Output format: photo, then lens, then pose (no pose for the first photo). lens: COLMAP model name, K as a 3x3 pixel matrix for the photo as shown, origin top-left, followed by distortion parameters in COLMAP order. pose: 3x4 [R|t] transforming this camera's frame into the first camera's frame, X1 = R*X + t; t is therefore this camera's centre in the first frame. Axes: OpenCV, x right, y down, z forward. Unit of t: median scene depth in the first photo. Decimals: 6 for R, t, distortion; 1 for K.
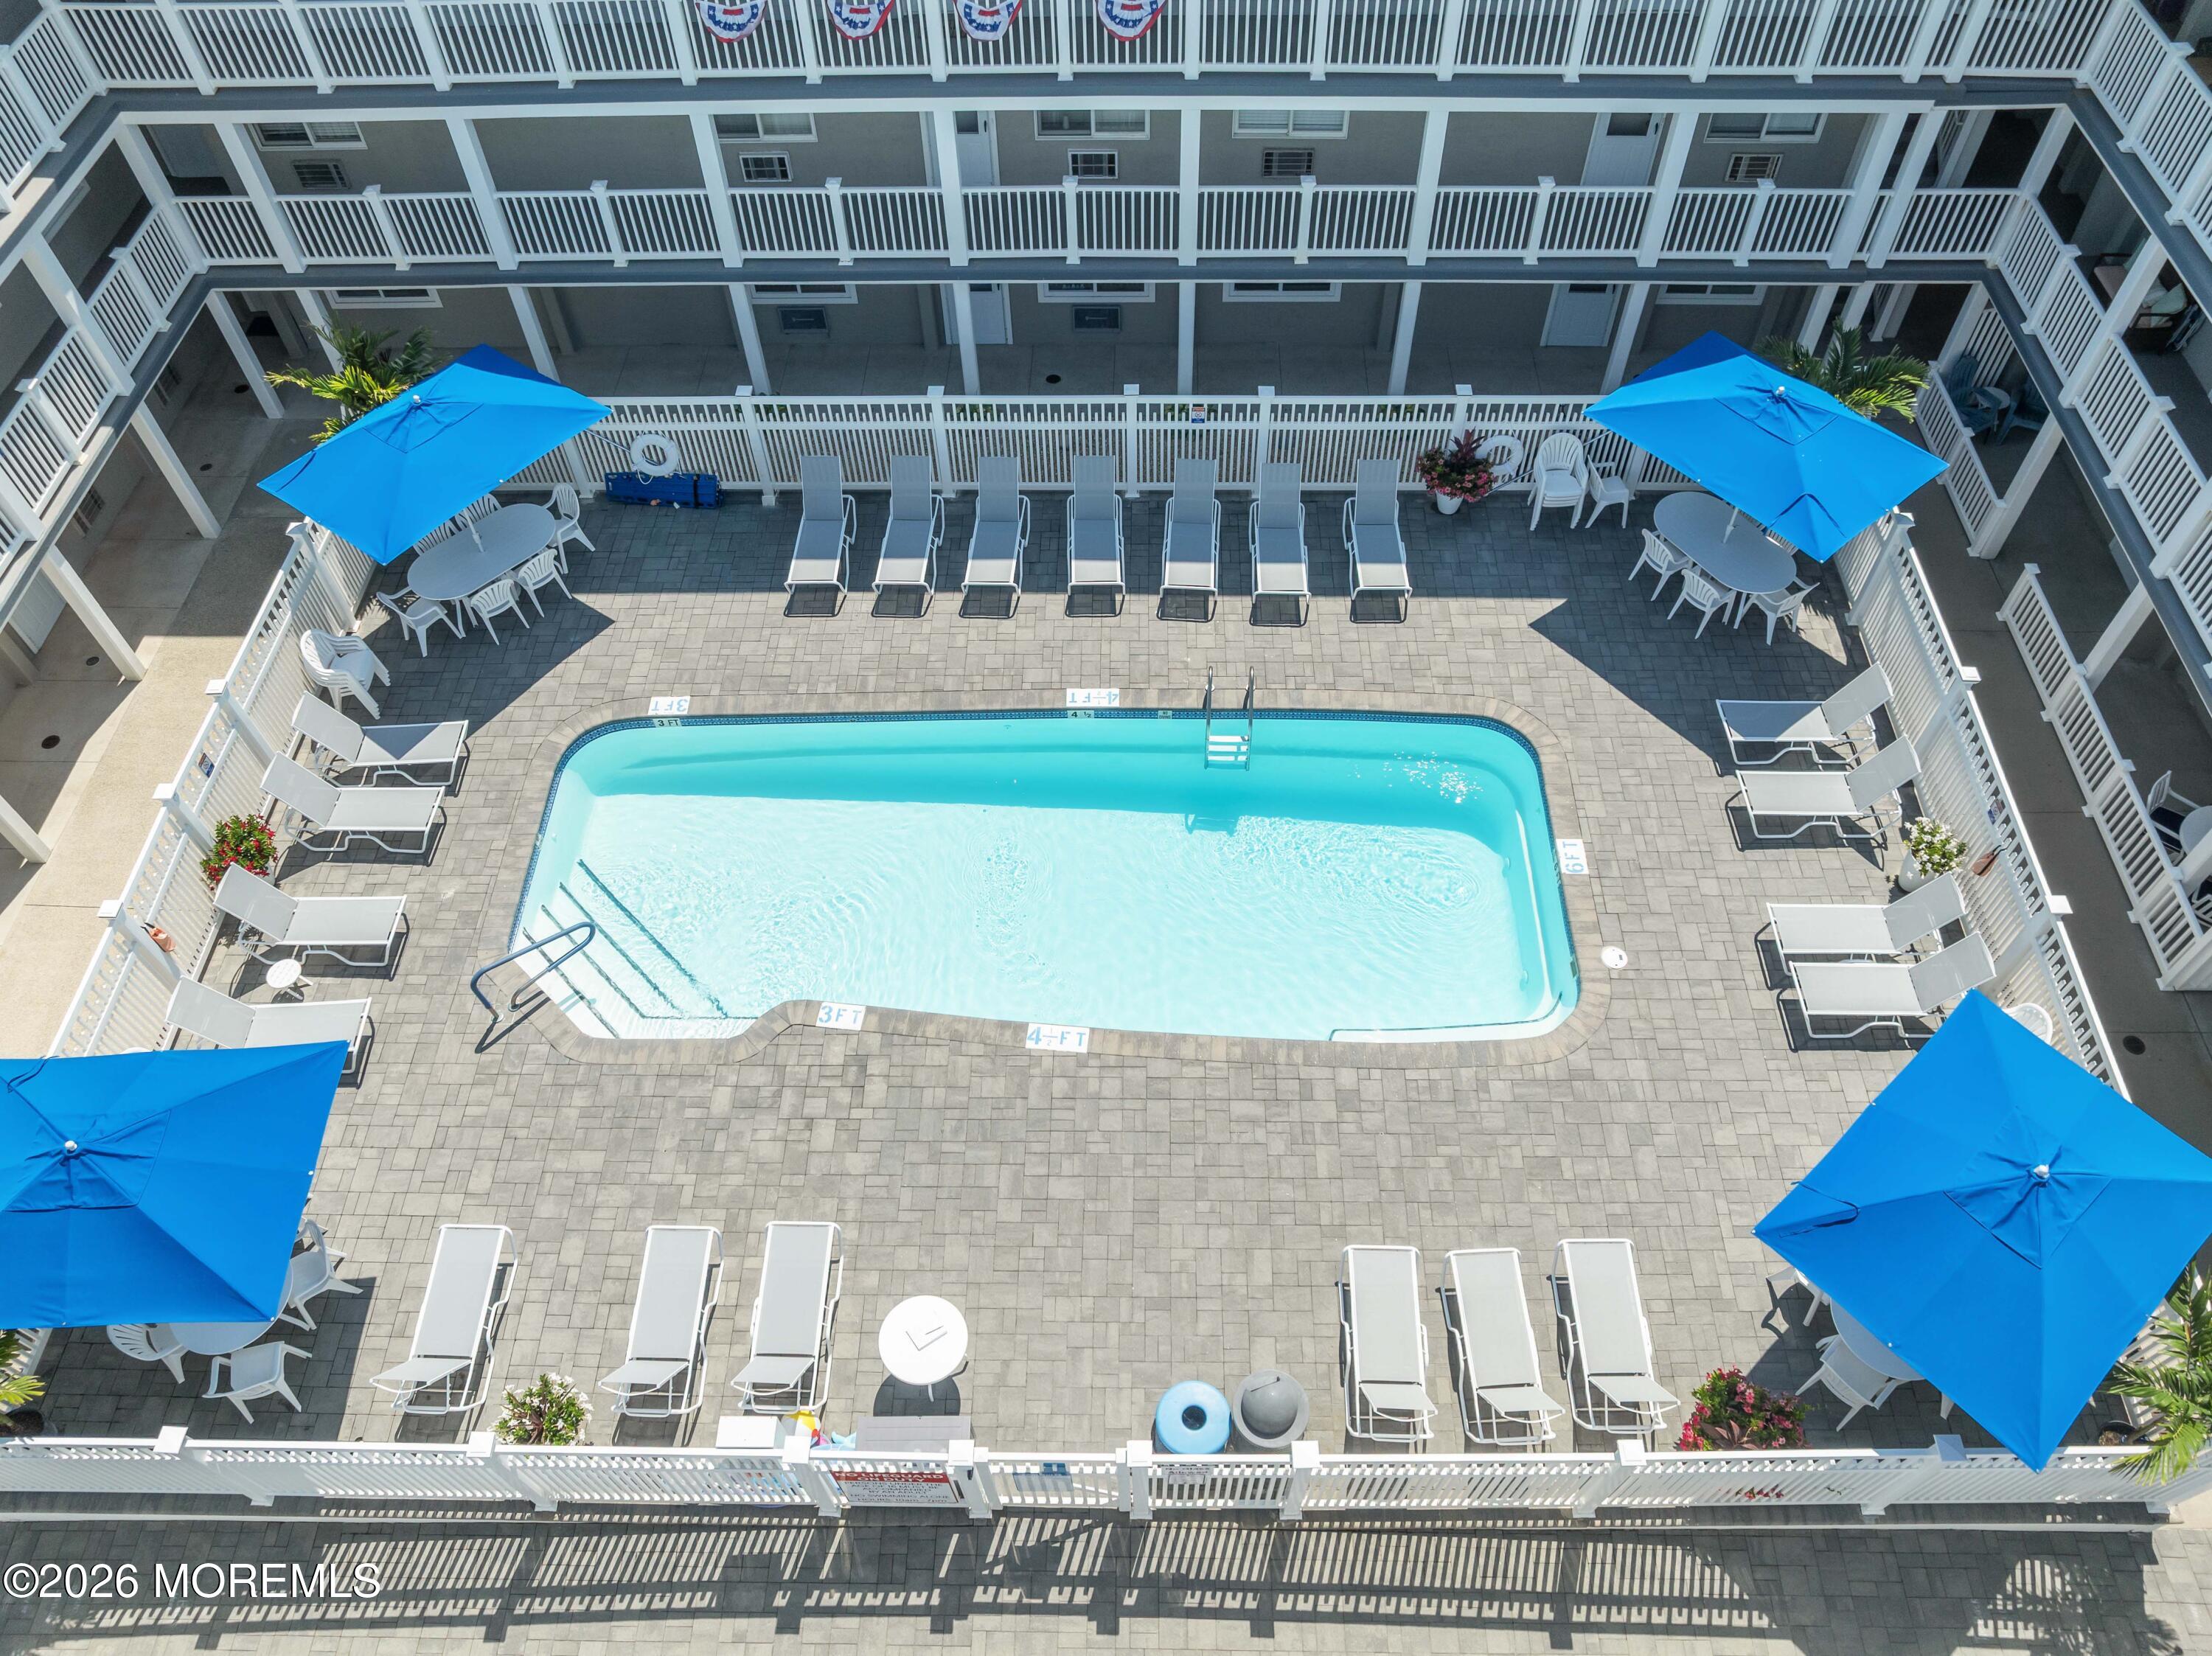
lens RADIAL K [[1558.9, 0, 1113.6], [0, 1558.9, 828.0], [0, 0, 1]] dist [-0.013513, -0.006885]
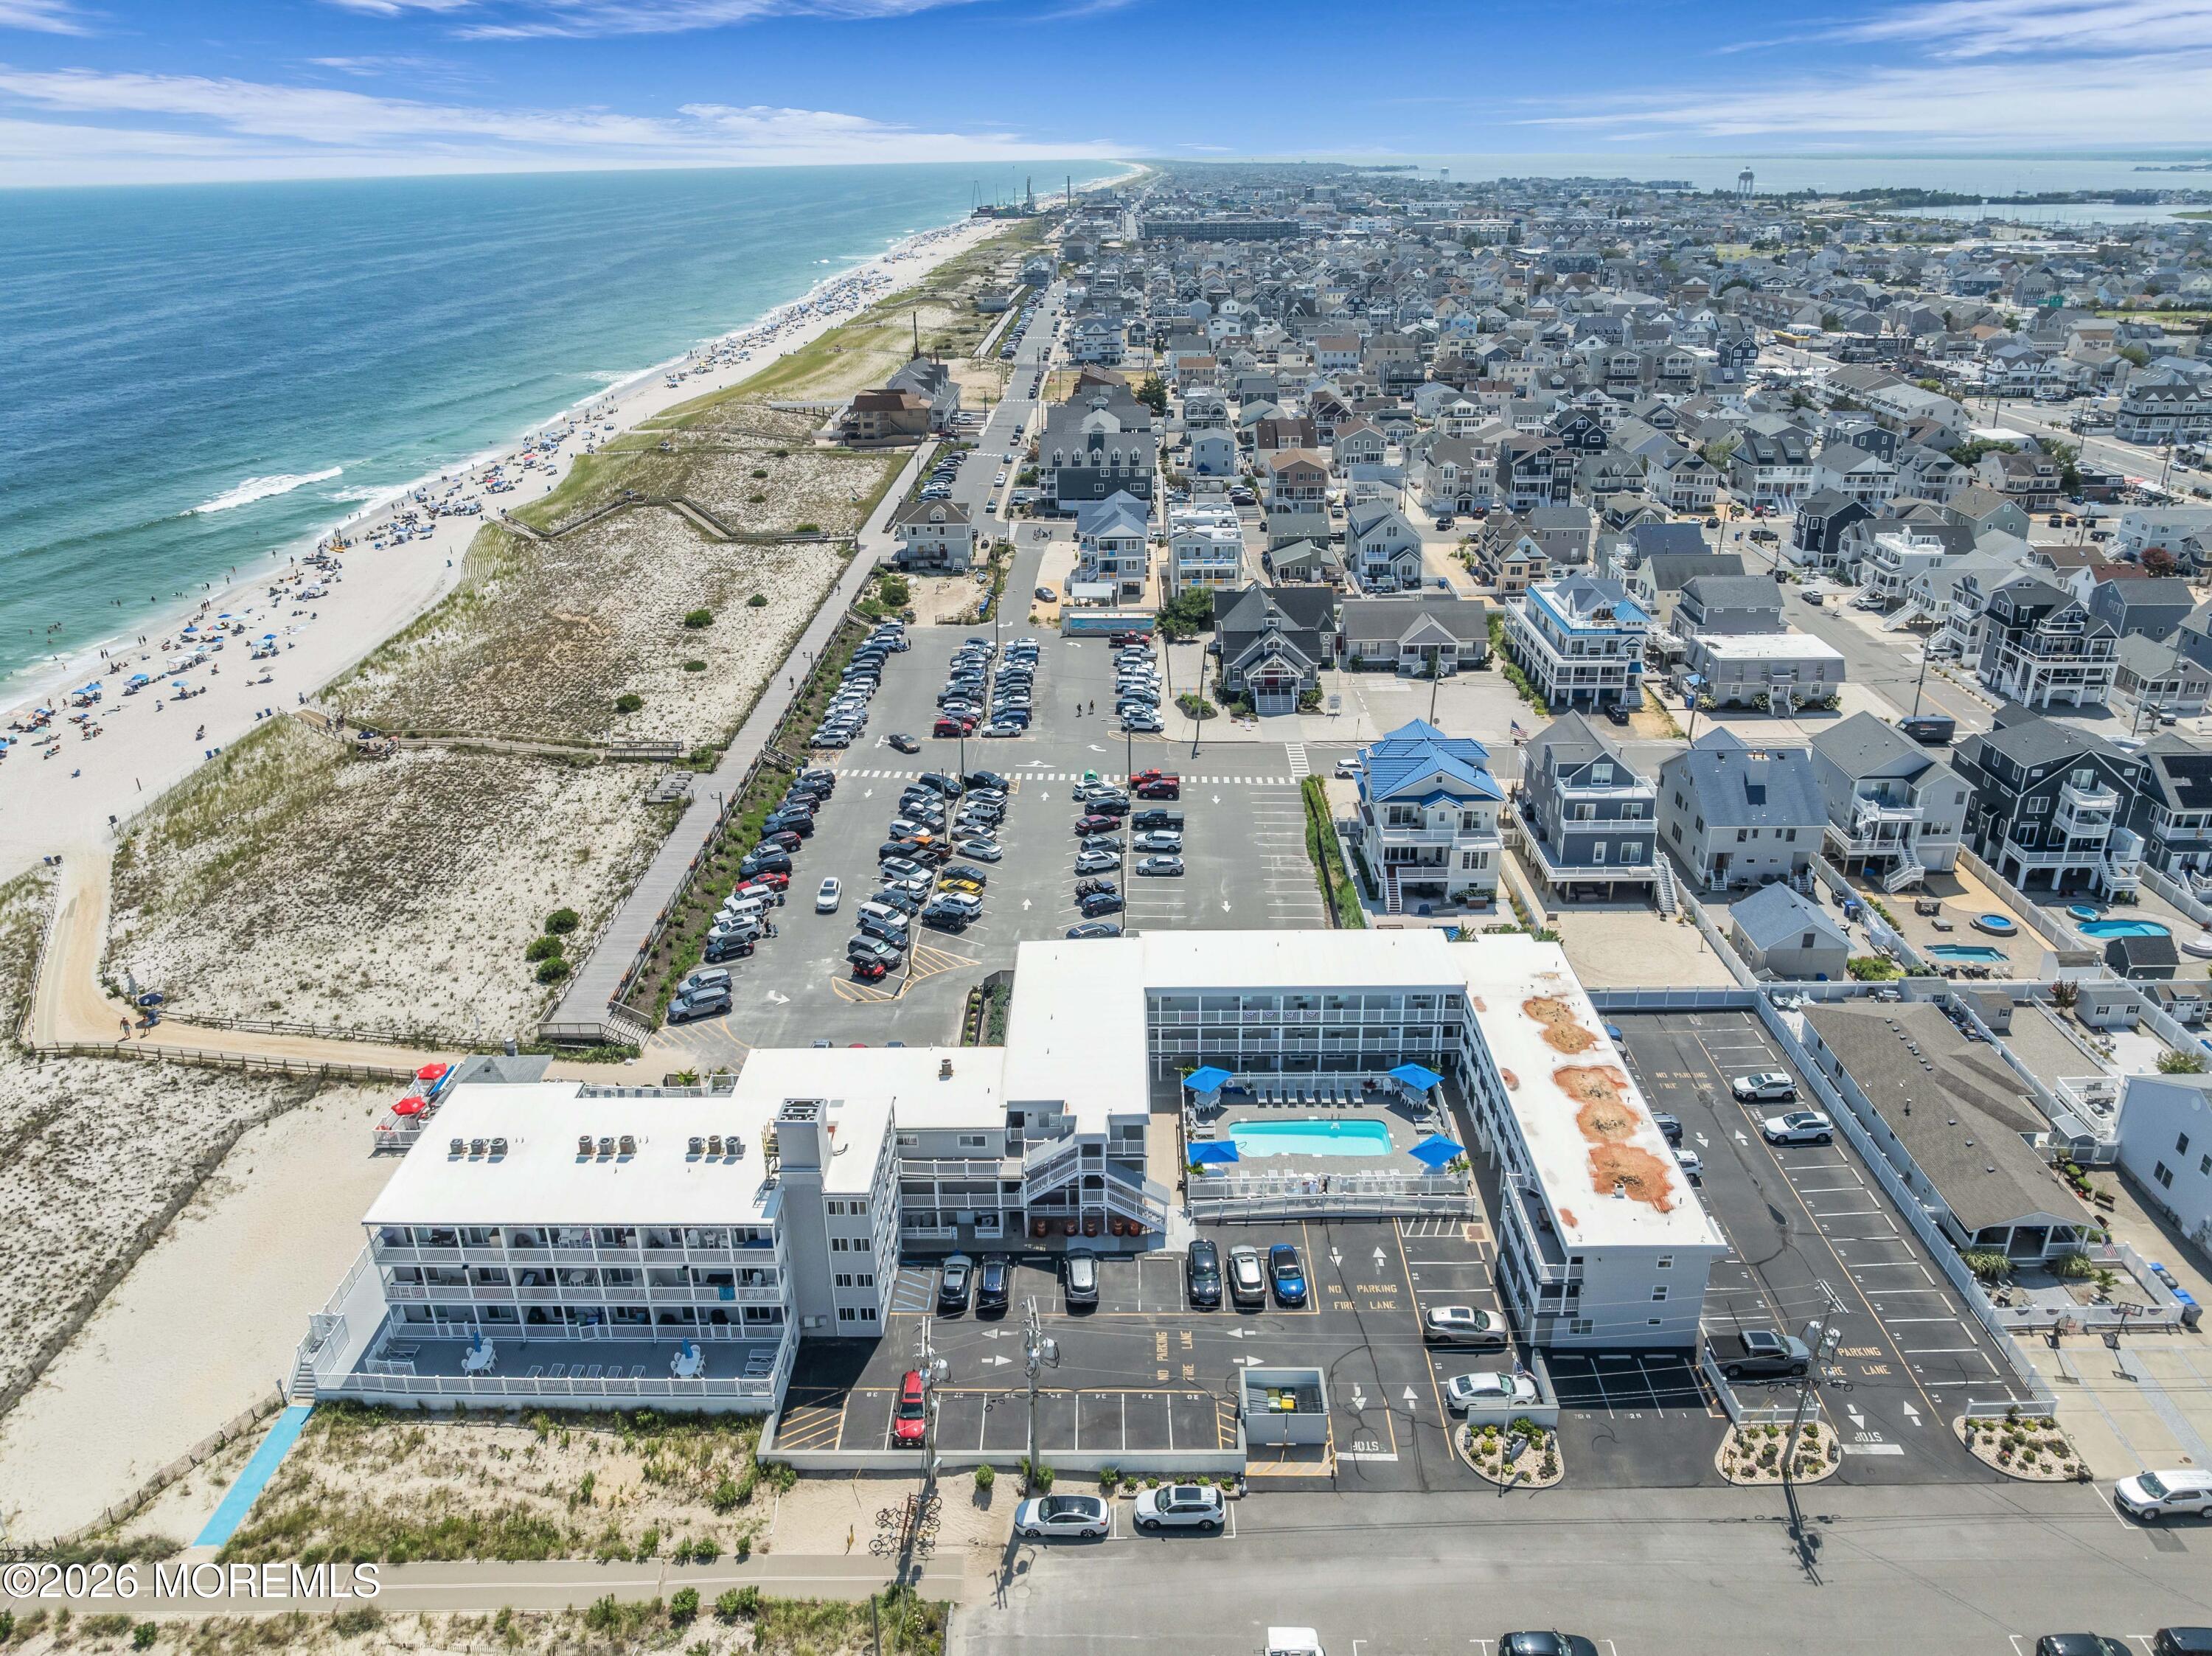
lens RADIAL K [[1558.9, 0, 1093.5], [0, 1558.9, 826.5], [0, 0, 1]] dist [-0.013513, -0.006885]
pose [[0.999978, -0.001639, 0.006461, -0.868547], [0.004523, 0.878777, -0.477211, 1.737143], [-0.004896, 0.477230, 0.878765, -4.681101]]
